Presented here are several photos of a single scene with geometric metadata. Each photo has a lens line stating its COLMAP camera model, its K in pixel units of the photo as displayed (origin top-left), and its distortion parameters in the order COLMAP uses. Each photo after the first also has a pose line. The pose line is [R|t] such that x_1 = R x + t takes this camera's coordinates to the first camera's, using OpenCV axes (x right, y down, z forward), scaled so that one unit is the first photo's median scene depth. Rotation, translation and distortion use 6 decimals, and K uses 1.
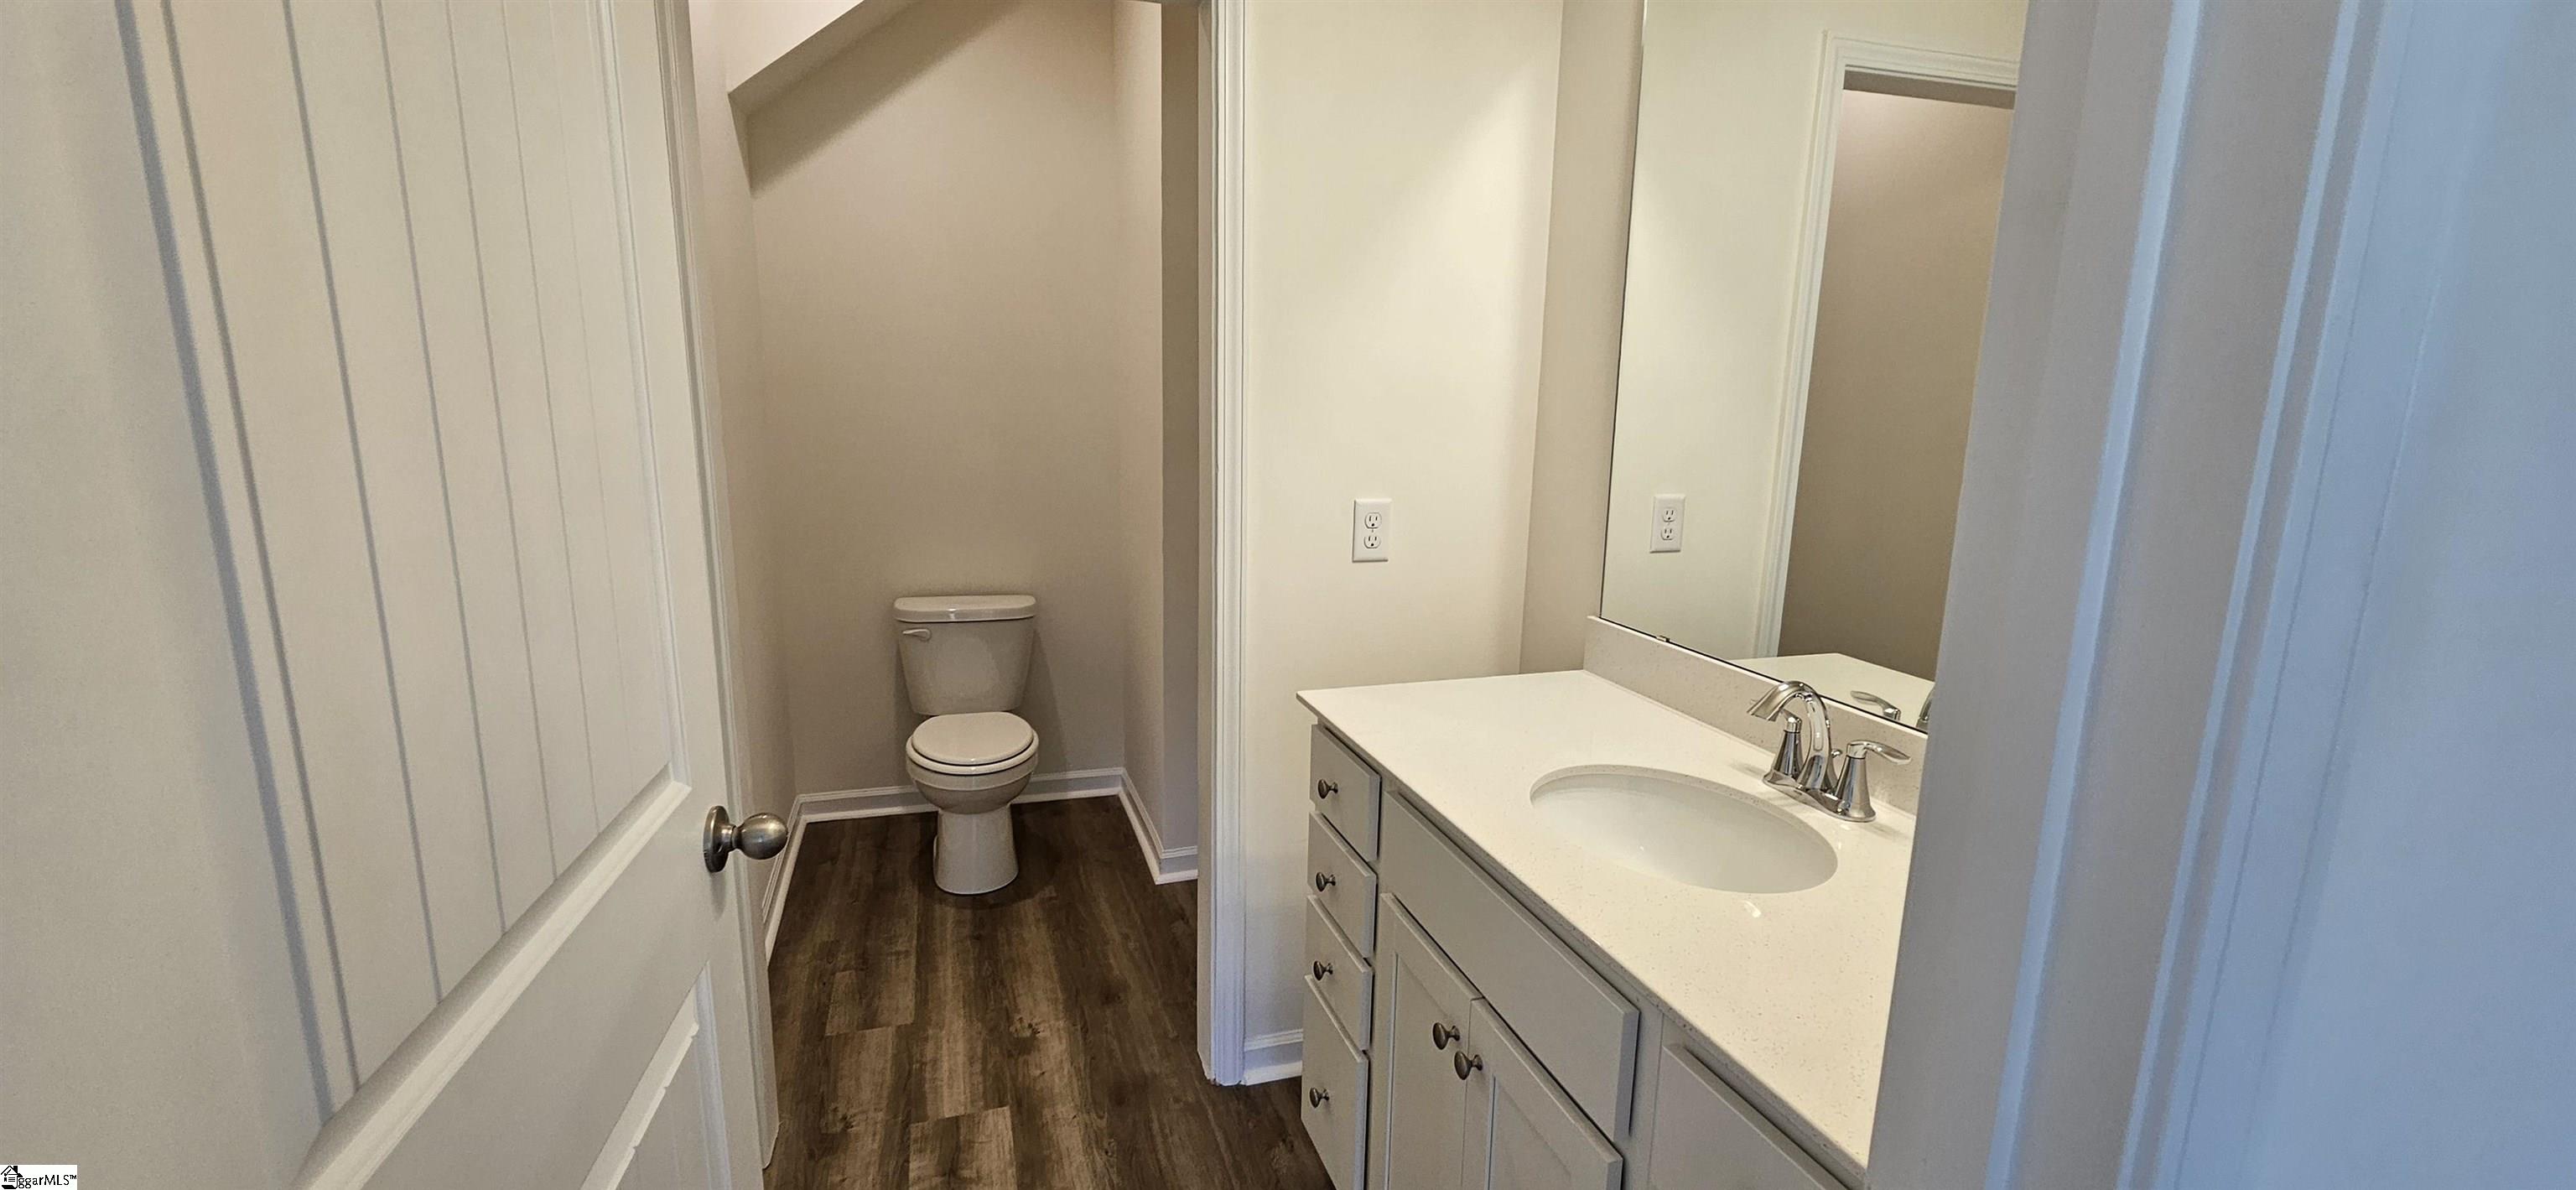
lens RADIAL K [[1068.4, 0, 1287.0], [0, 1068.4, 600.1], [0, 0, 1]] dist [0.000191, 0.001880]
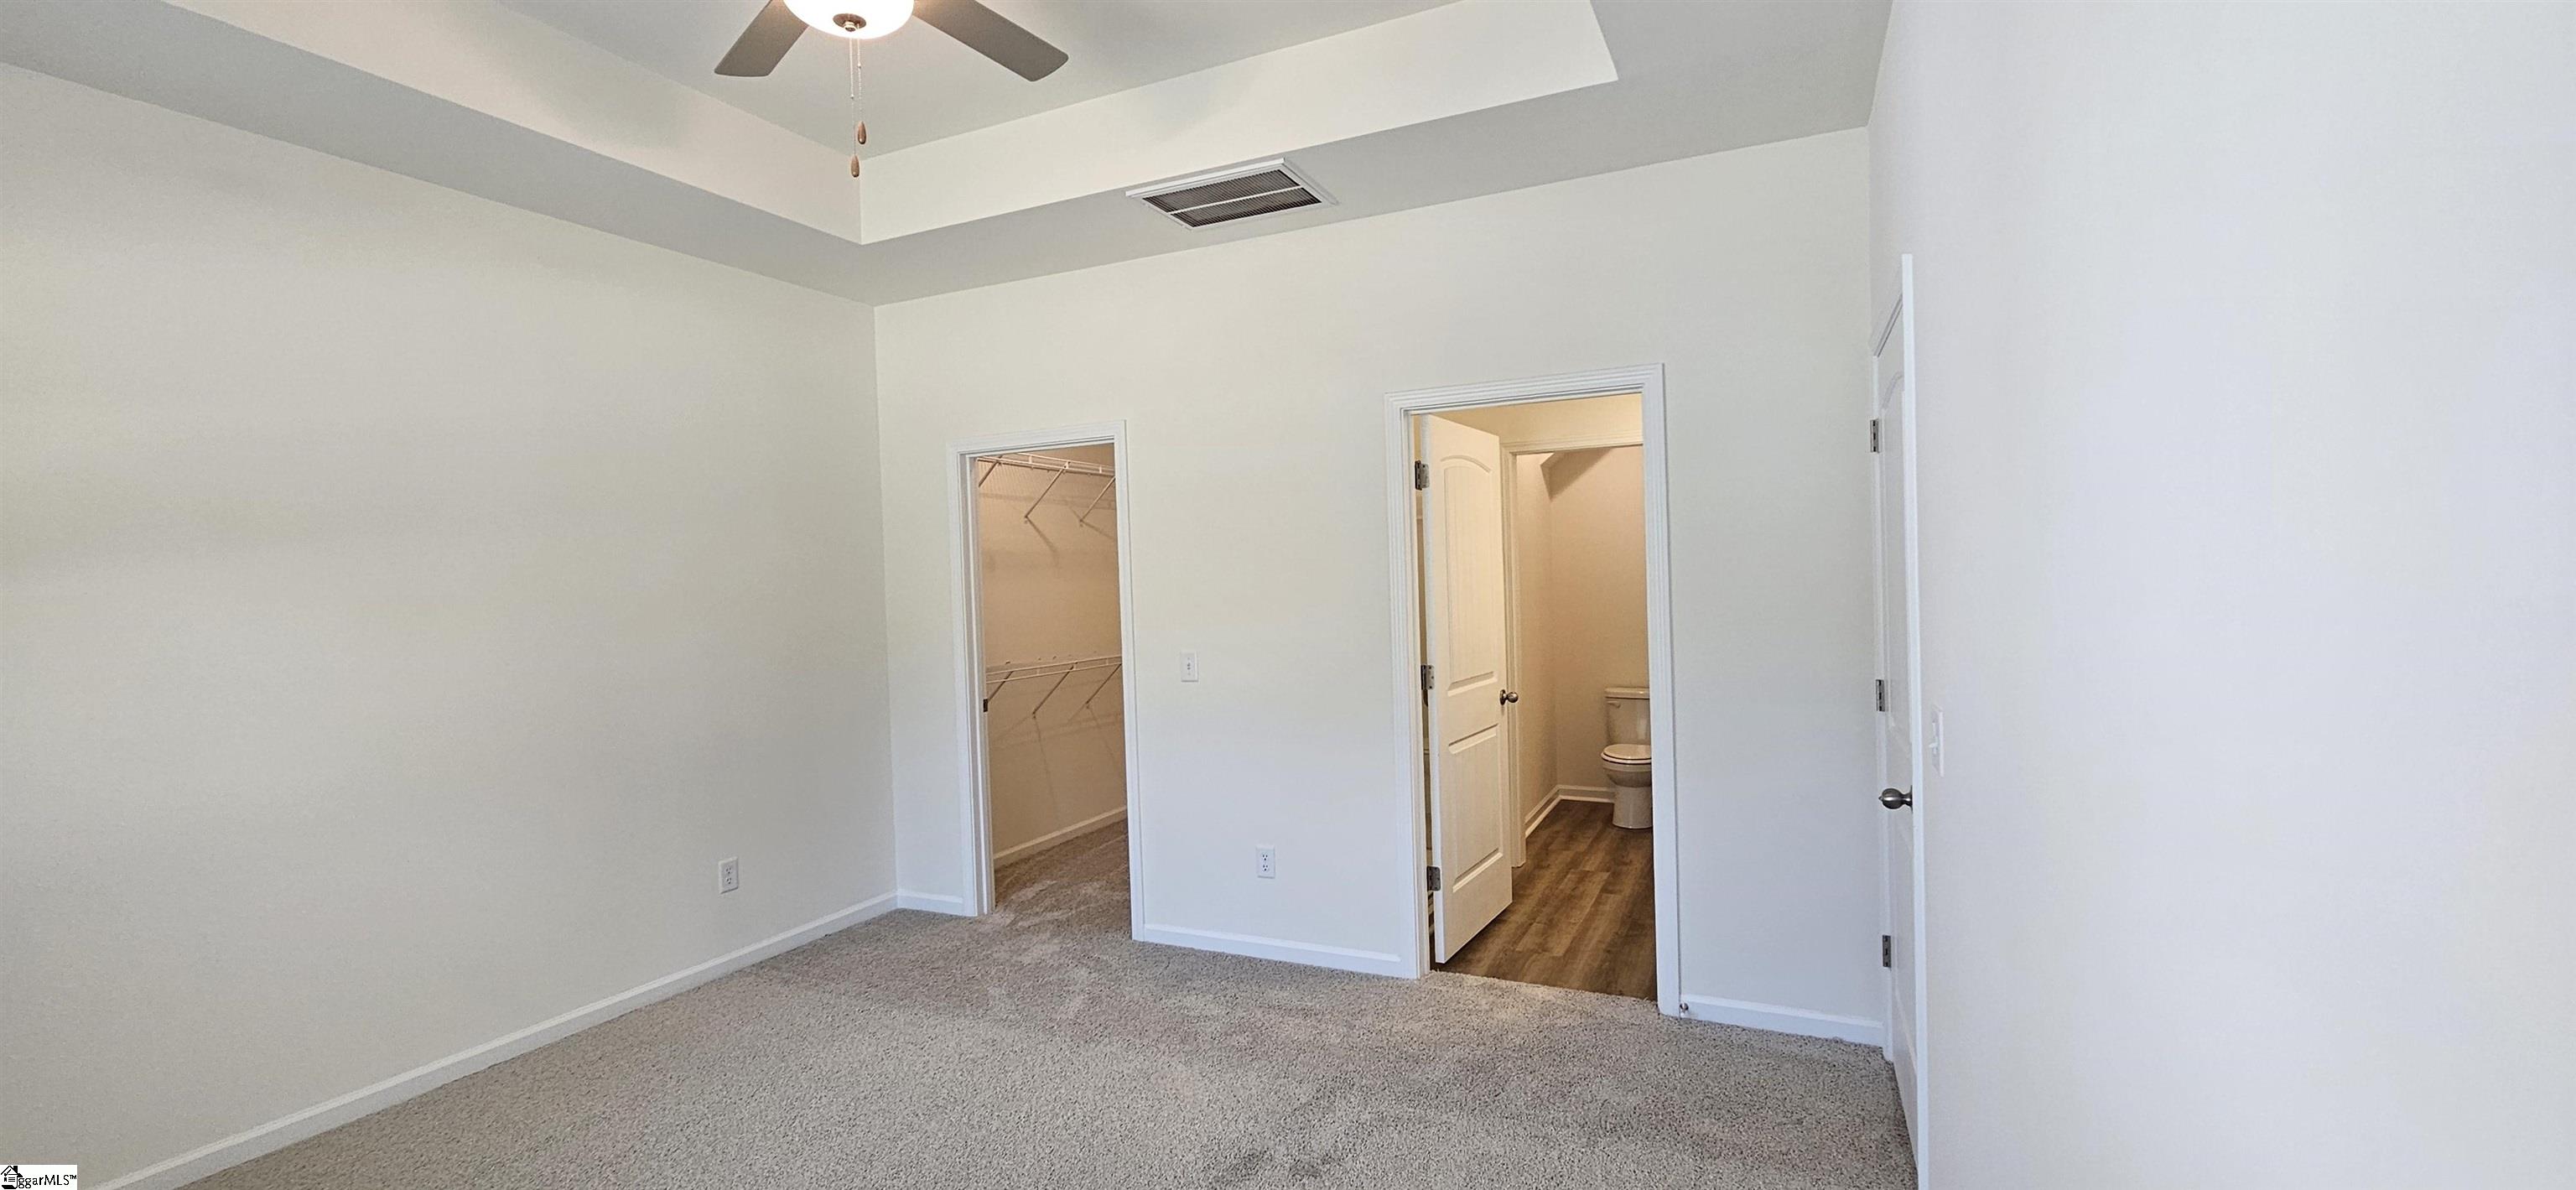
lens RADIAL K [[1068.4, 0, 1288.8], [0, 1068.4, 598.9], [0, 0, 1]] dist [0.000191, 0.001880]
pose [[0.731695, -0.021603, -0.681290, 0.711931], [-0.101377, 0.984933, -0.140108, 0.228907], [0.674051, 0.171584, 0.718480, -1.091496]]
